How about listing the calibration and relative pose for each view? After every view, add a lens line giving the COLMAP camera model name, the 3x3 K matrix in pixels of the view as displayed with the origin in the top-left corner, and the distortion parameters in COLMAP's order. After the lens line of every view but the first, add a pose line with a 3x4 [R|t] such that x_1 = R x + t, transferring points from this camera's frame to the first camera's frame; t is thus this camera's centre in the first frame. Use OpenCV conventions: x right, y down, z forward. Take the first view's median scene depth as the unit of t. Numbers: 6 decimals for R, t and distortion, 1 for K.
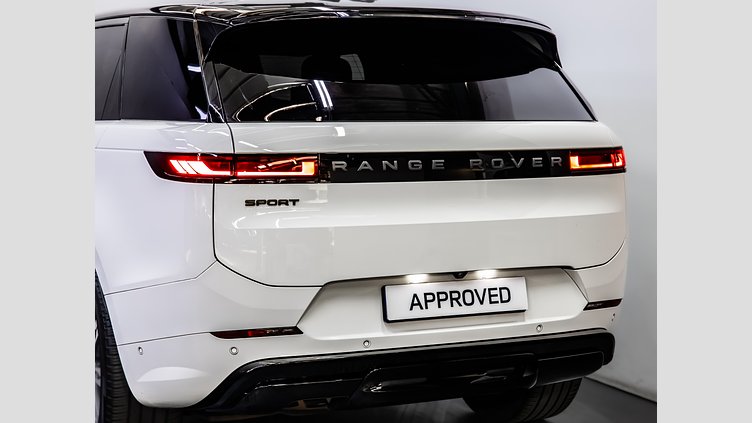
lens RADIAL K [[1430.4, 0, 441.6], [0, 1430.4, 202.6], [0, 0, 1]] dist [-0.065128, 0.000000]
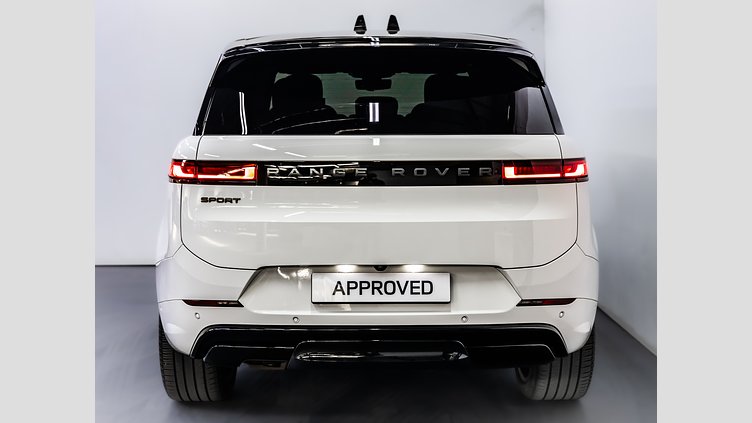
lens RADIAL K [[1030.2, 0, 355.5], [0, 1030.2, 240.8], [0, 0, 1]] dist [0.045778, 0.000000]
pose [[0.874047, 0.051434, -0.483111, 0.398823], [-0.029368, 0.998155, 0.053135, -0.015137], [0.484953, -0.032254, 0.873945, 0.259718]]
